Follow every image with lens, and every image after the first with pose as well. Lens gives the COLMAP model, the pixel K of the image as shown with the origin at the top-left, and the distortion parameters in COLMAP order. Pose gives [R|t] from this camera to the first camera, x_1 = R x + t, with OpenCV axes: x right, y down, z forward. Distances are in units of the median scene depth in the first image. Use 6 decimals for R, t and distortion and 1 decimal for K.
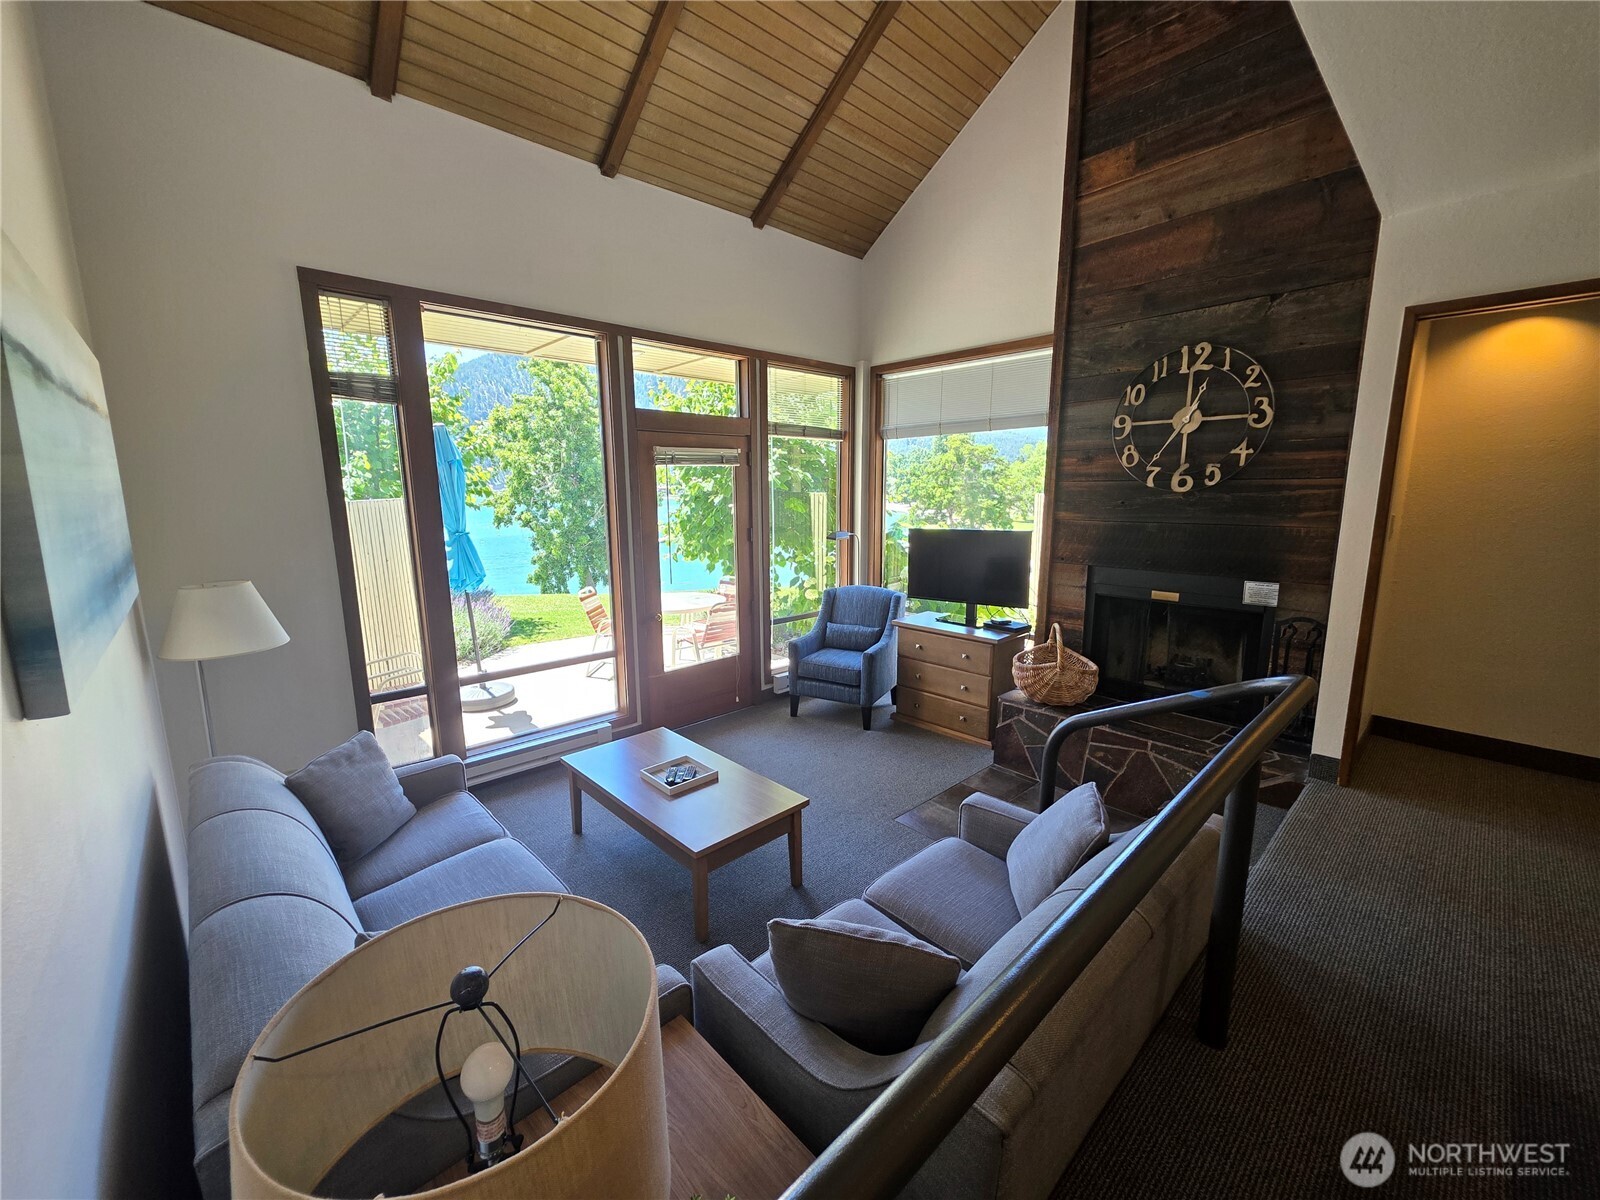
lens RADIAL K [[636.3, 0, 797.1], [0, 636.3, 604.1], [0, 0, 1]] dist [0.011719, 0.000333]
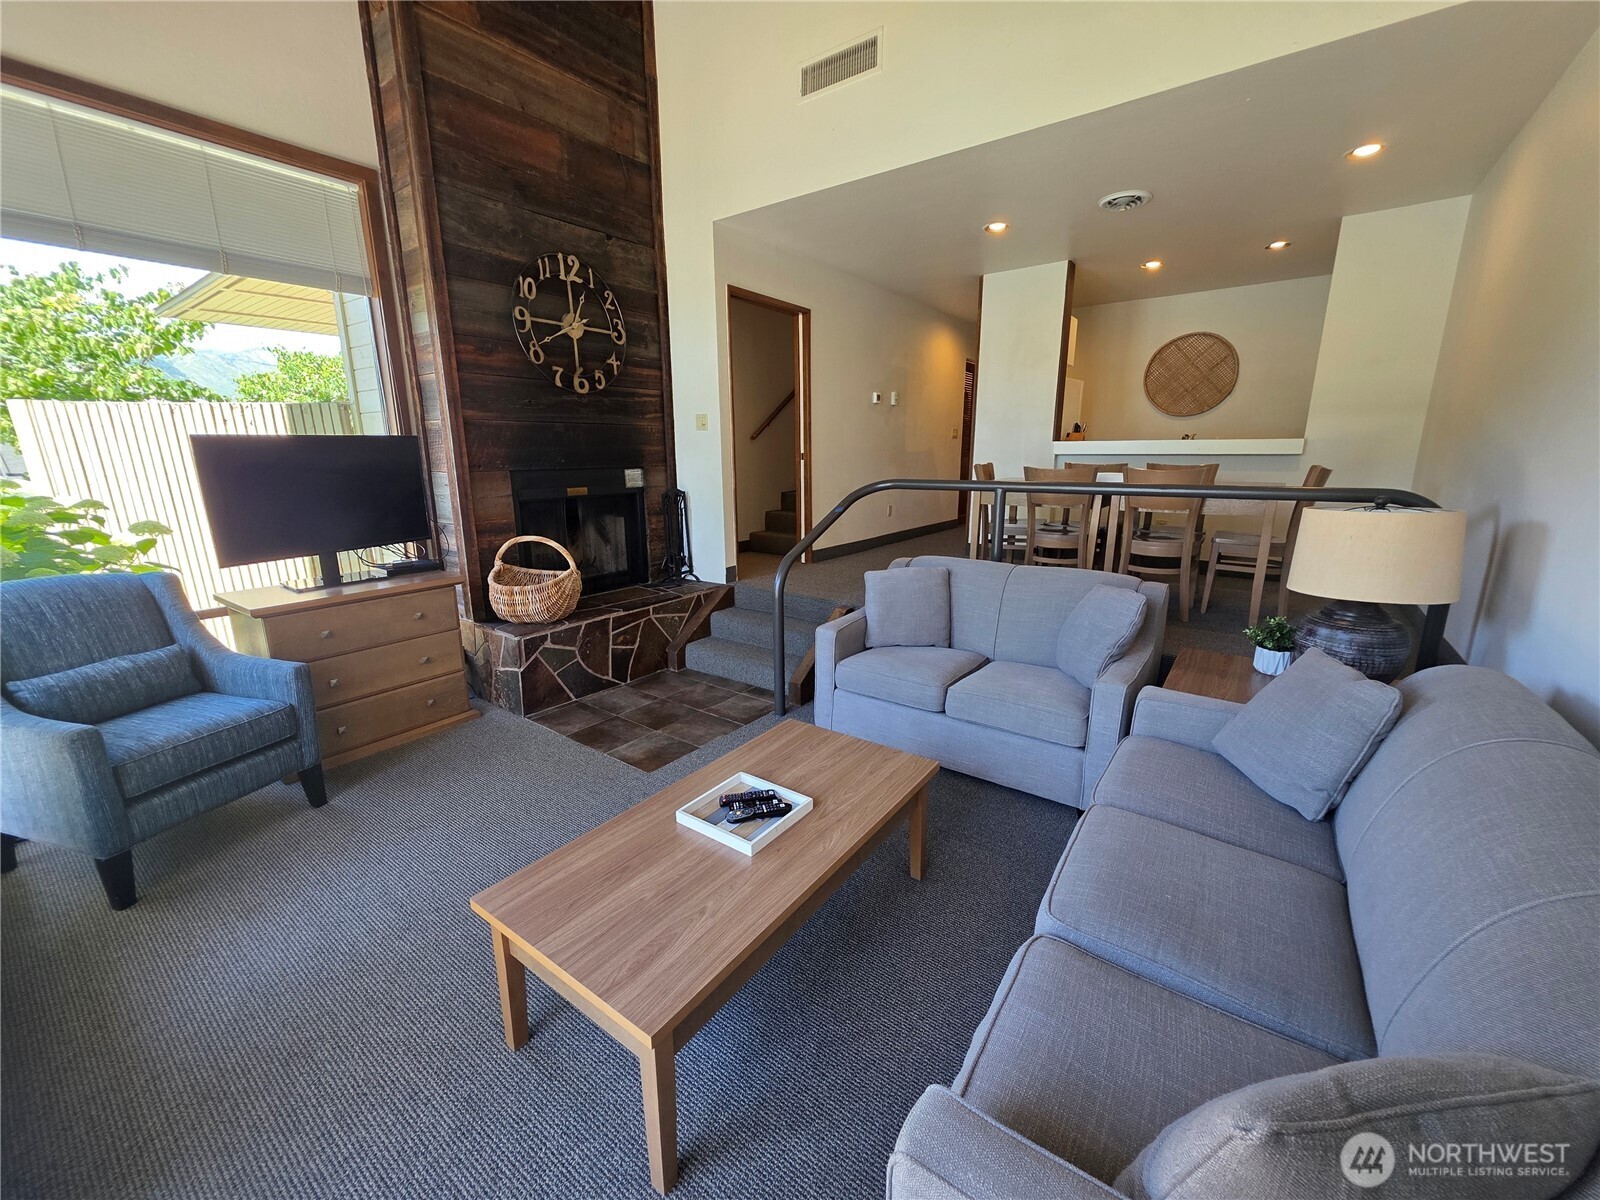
lens RADIAL K [[636.3, 0, 796.9], [0, 636.3, 600.0], [0, 0, 1]] dist [0.011719, 0.000333]
pose [[-0.179048, -0.221959, 0.958476, -0.617439], [0.183705, 0.949543, 0.254208, -0.047773], [-0.966537, 0.221592, -0.129239, 0.867658]]
